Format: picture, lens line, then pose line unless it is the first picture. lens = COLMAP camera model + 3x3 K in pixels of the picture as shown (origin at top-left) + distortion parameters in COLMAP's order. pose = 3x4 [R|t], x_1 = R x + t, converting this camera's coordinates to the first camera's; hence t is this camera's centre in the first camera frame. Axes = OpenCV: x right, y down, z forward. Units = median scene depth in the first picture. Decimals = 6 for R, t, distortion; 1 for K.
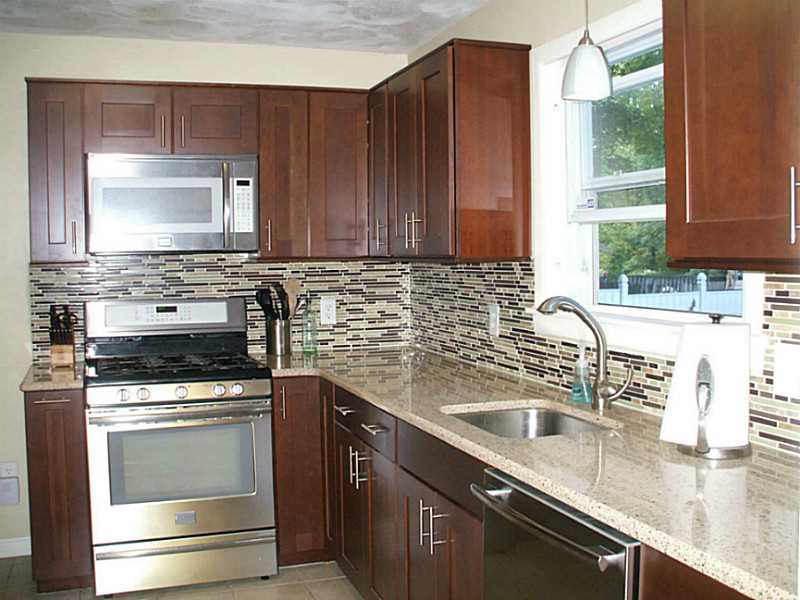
lens RADIAL K [[894.9, 0, 399.9], [0, 894.9, 301.4], [0, 0, 1]] dist [0.006370, 0.000000]
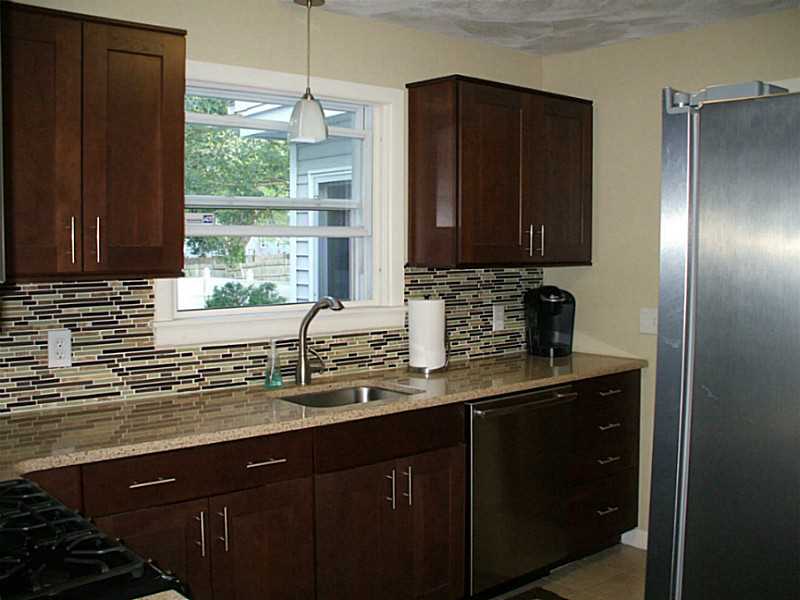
lens RADIAL K [[894.9, 0, 400.3], [0, 894.9, 297.3], [0, 0, 1]] dist [0.006370, 0.000000]
pose [[-0.335914, -0.065207, 0.939633, -0.857905], [0.050460, 0.994922, 0.087083, -0.091120], [-0.940540, 0.076666, -0.330918, 1.077624]]
